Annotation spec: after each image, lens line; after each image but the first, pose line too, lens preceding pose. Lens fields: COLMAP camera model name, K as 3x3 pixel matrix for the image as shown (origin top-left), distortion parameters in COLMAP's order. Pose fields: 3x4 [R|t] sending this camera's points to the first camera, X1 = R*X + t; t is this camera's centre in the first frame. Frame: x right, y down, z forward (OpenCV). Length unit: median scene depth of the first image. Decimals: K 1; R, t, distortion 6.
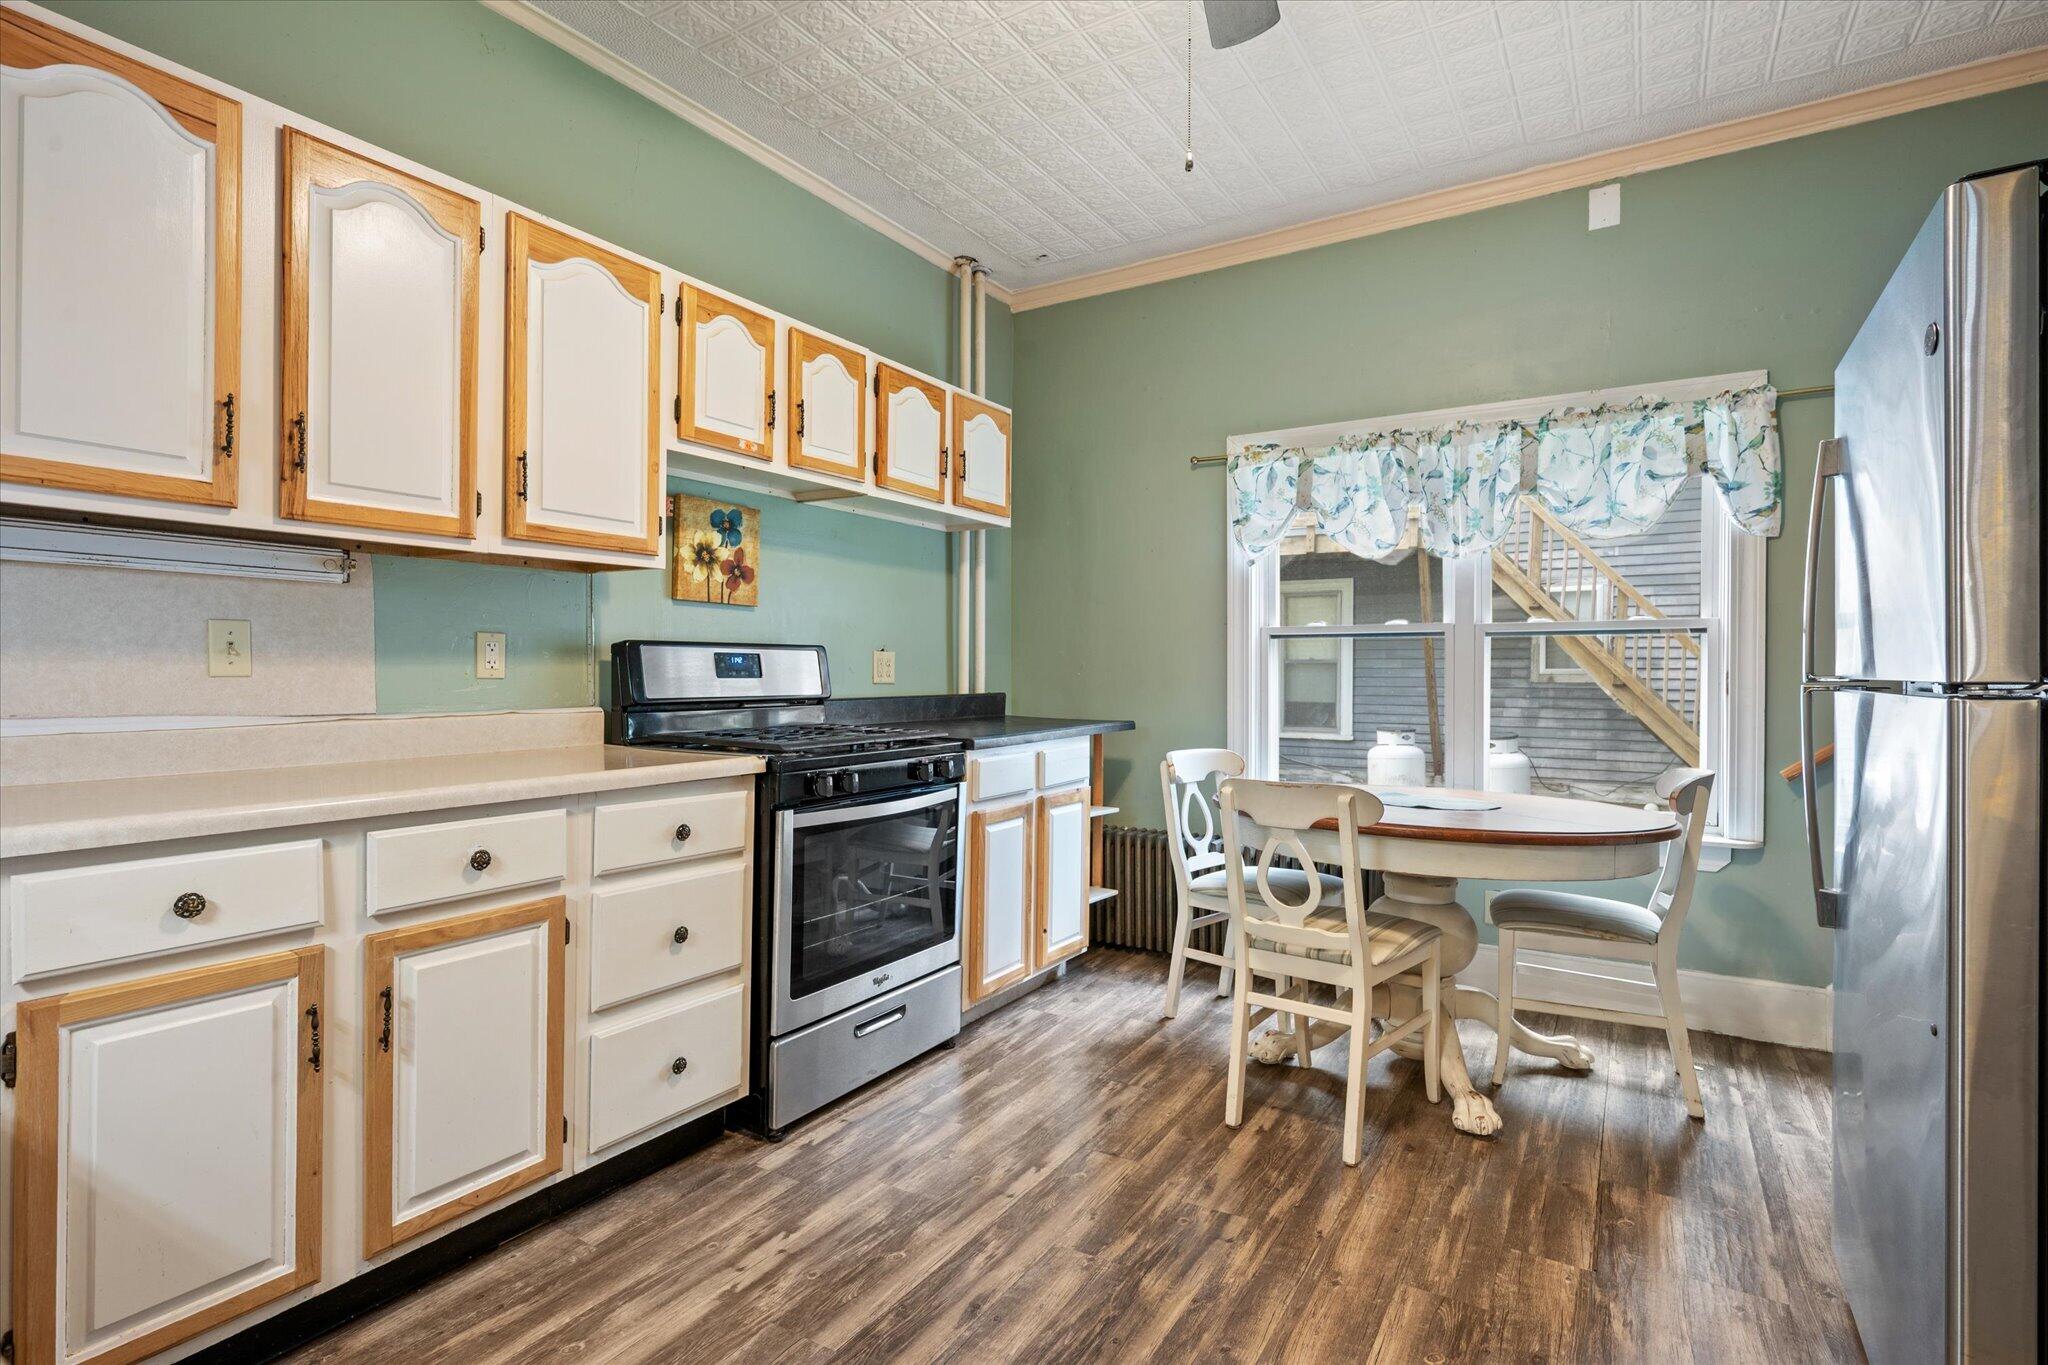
lens RADIAL K [[994.9, 0, 1024.0], [0, 994.9, 669.8], [0, 0, 1]] dist [-0.001339, -0.000129]
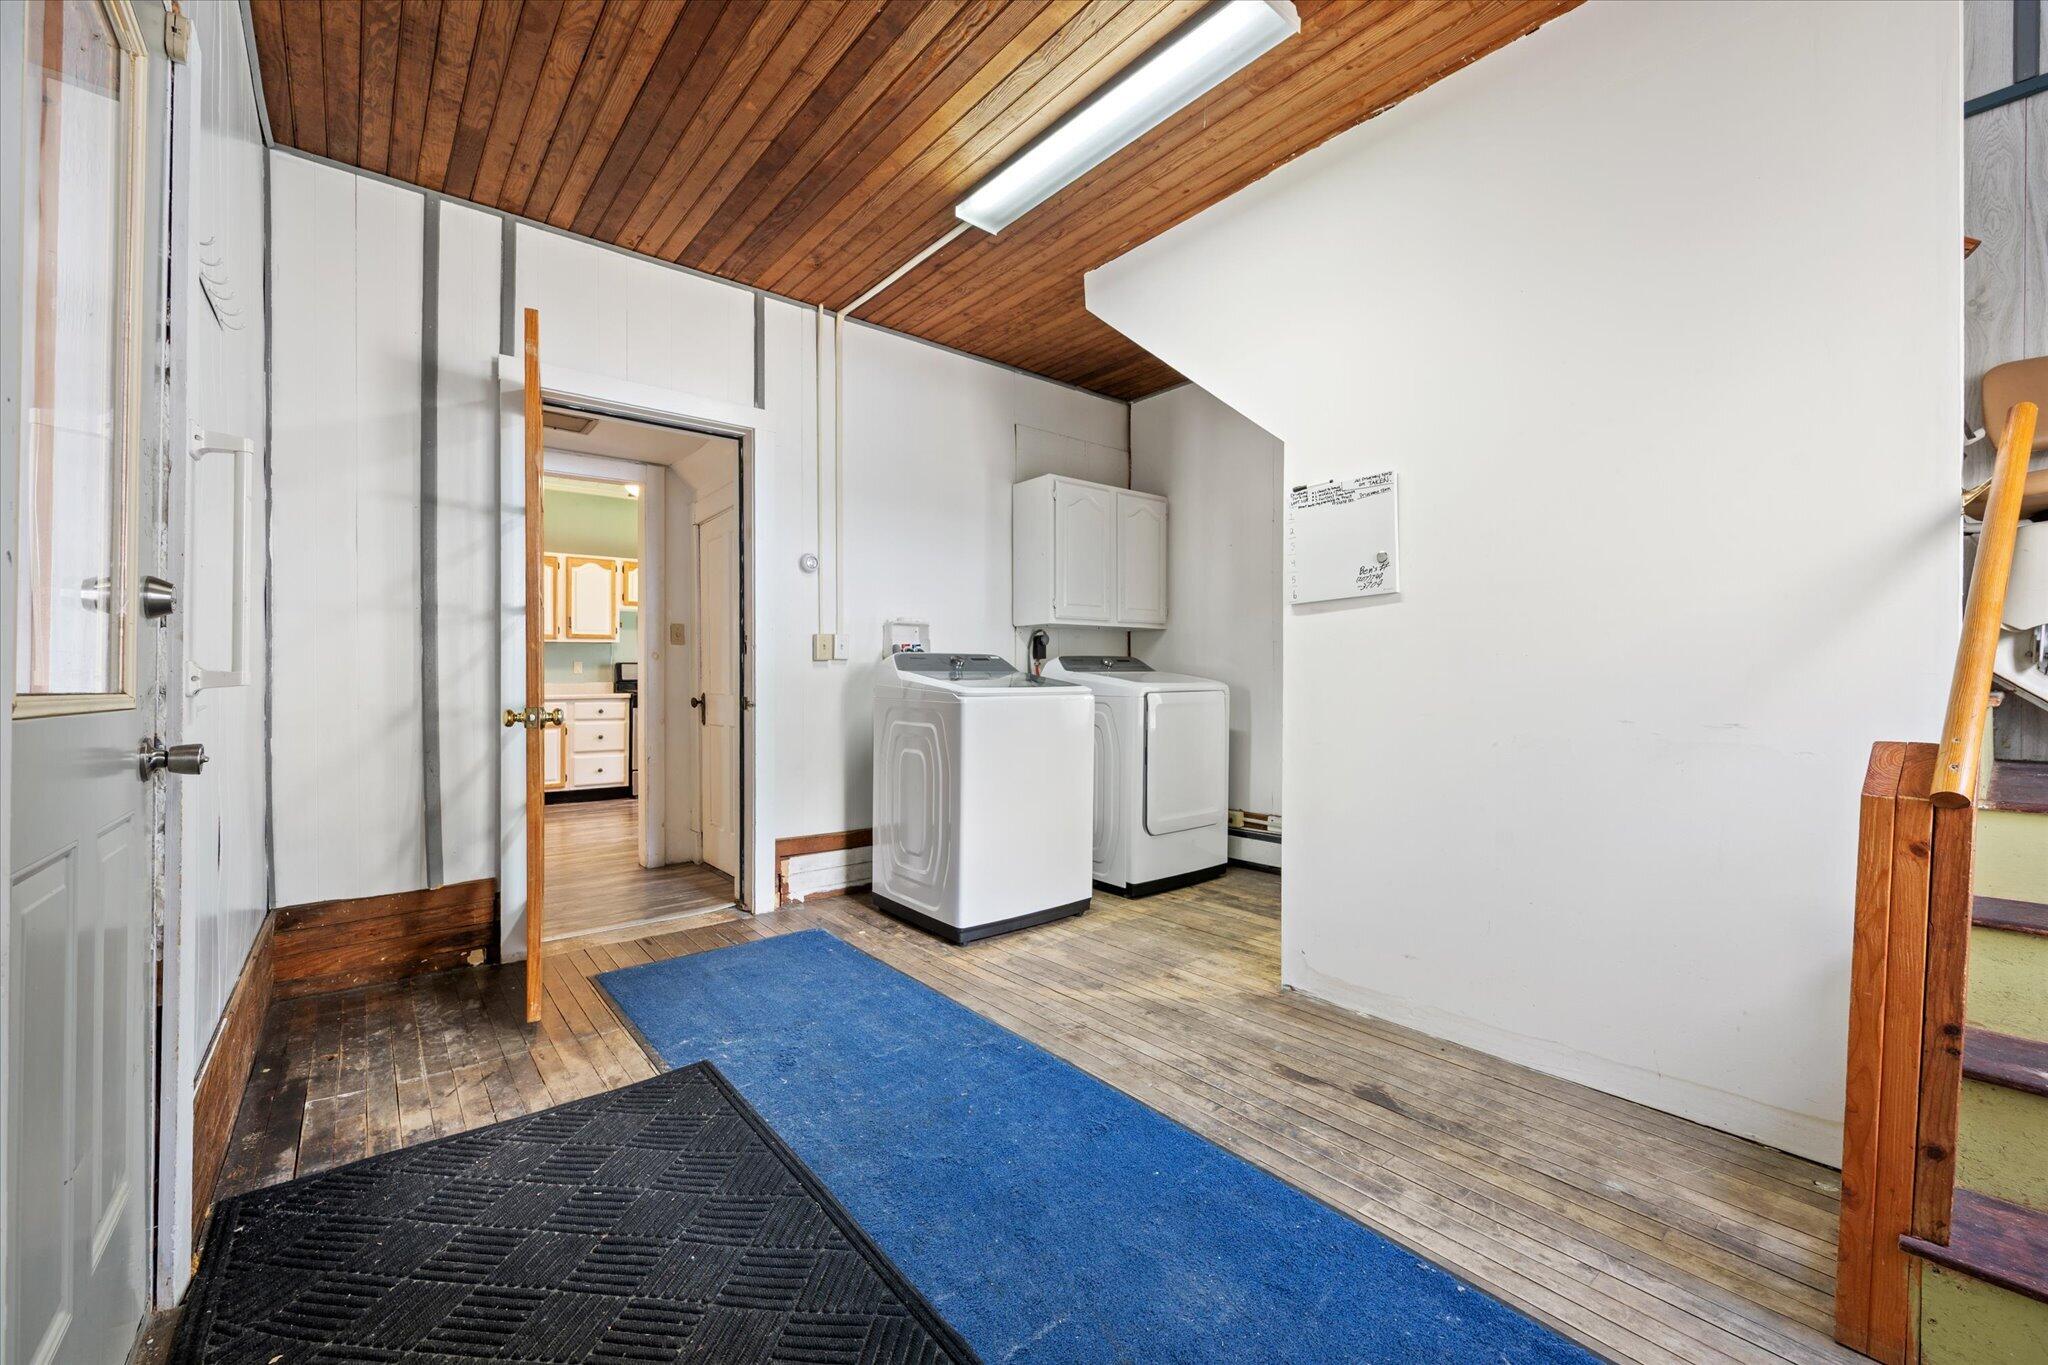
lens RADIAL K [[814.3, 0, 1017.0], [0, 814.3, 675.8], [0, 0, 1]] dist [-0.000991, -0.000166]
pose [[0.946970, -0.007173, -0.321242, 1.823147], [0.006543, 0.999974, -0.003038, 0.034191], [0.321256, 0.000775, 0.946992, -1.234861]]
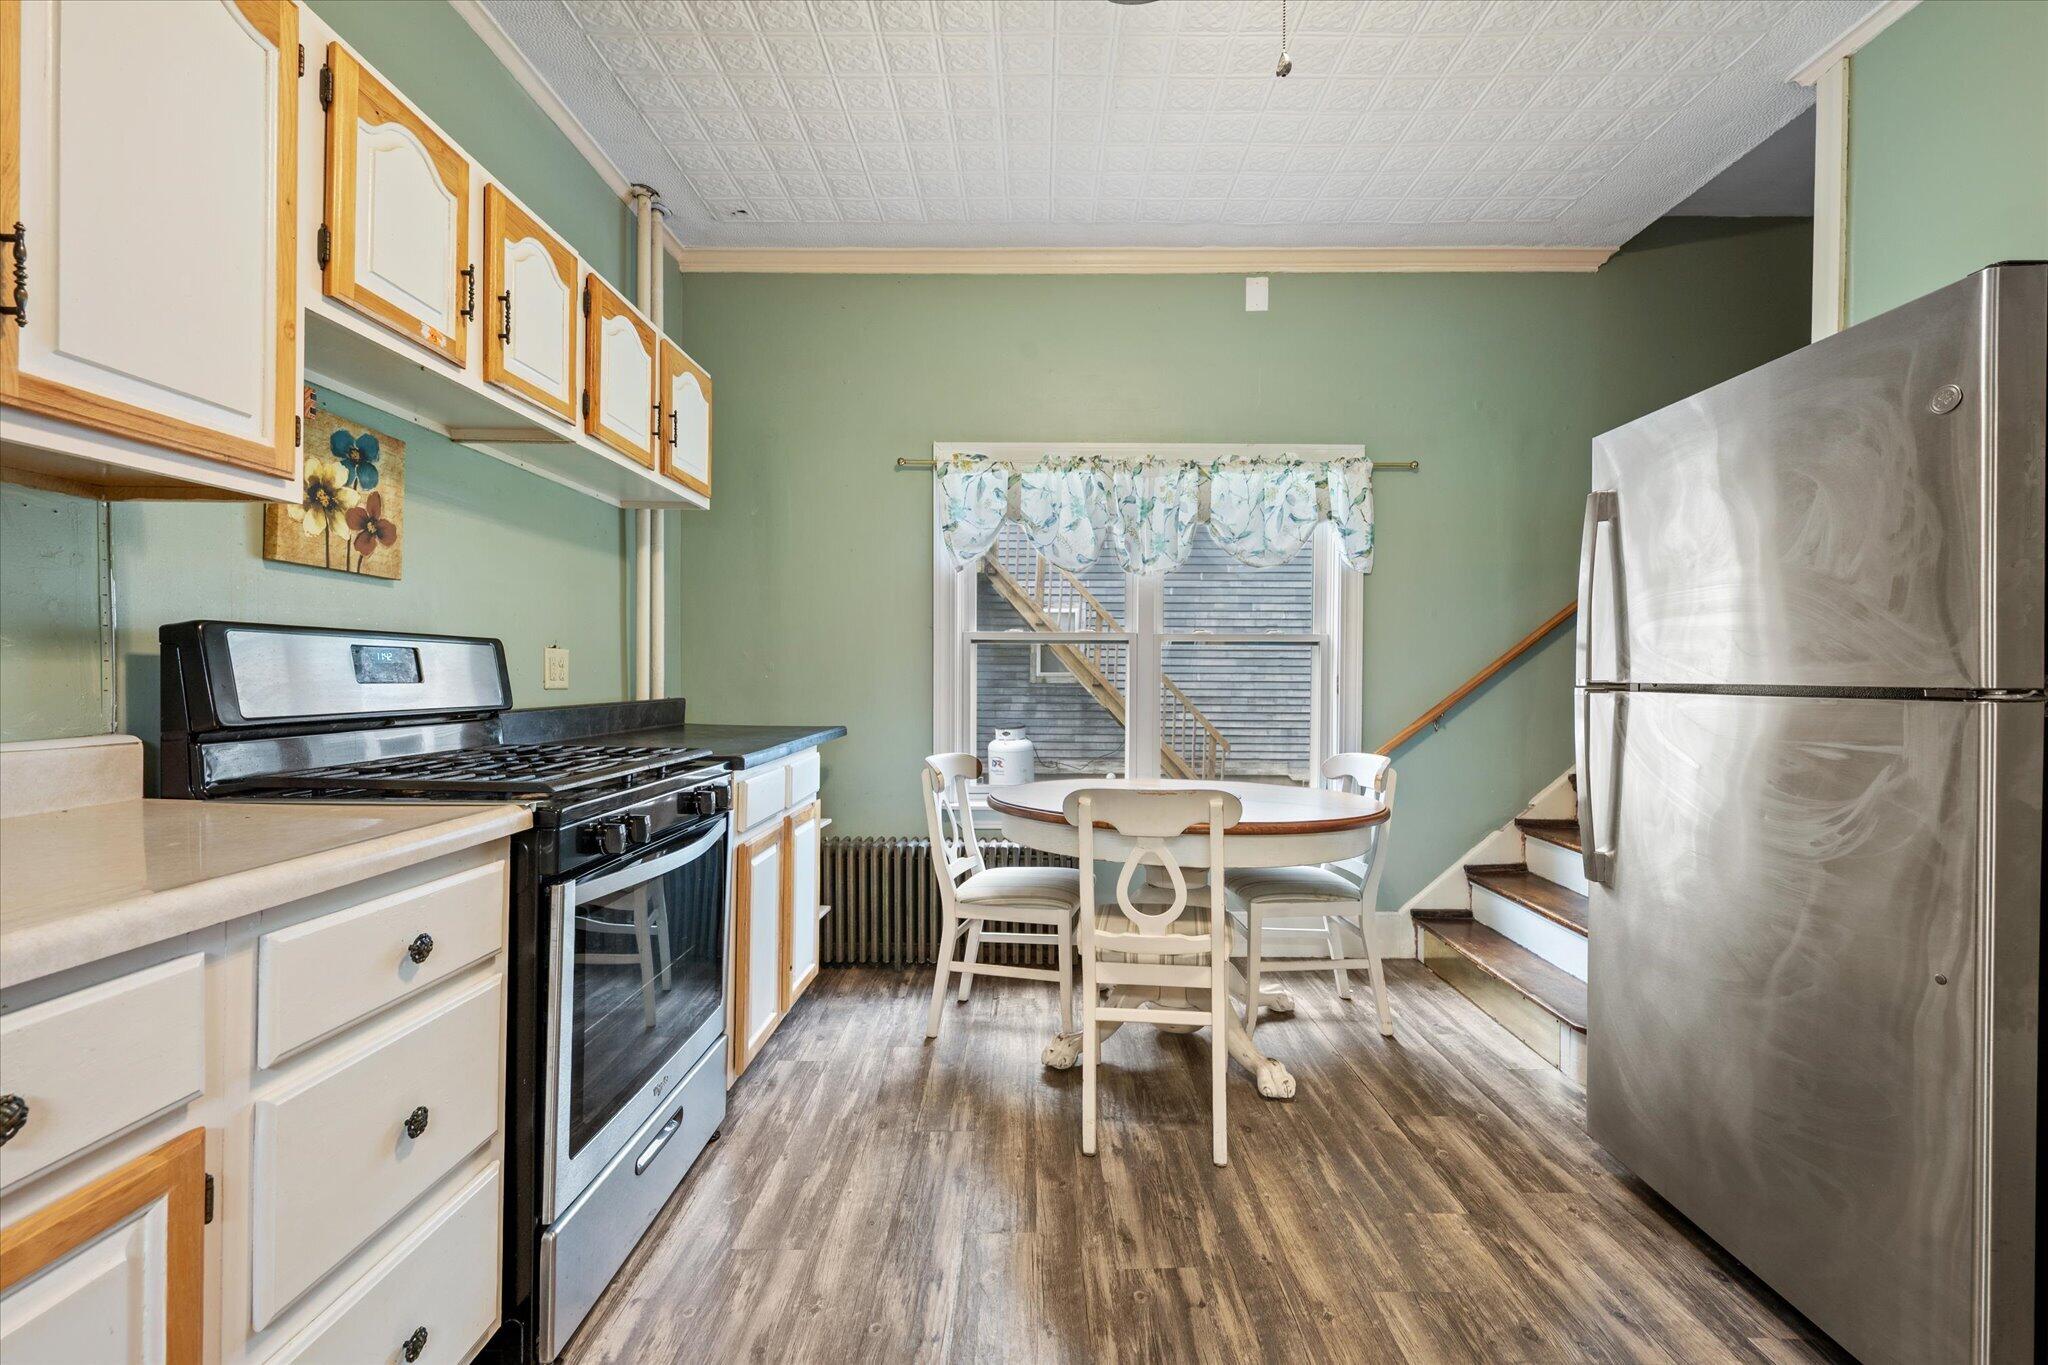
lens RADIAL K [[849.4, 0, 1029.5], [0, 849.4, 679.0], [0, 0, 1]] dist [-0.000792, -0.000525]
pose [[0.852622, -0.000383, 0.522528, -0.240063], [-0.003850, 0.999968, 0.007014, -0.000360], [-0.522514, -0.007992, 0.852593, 0.310055]]
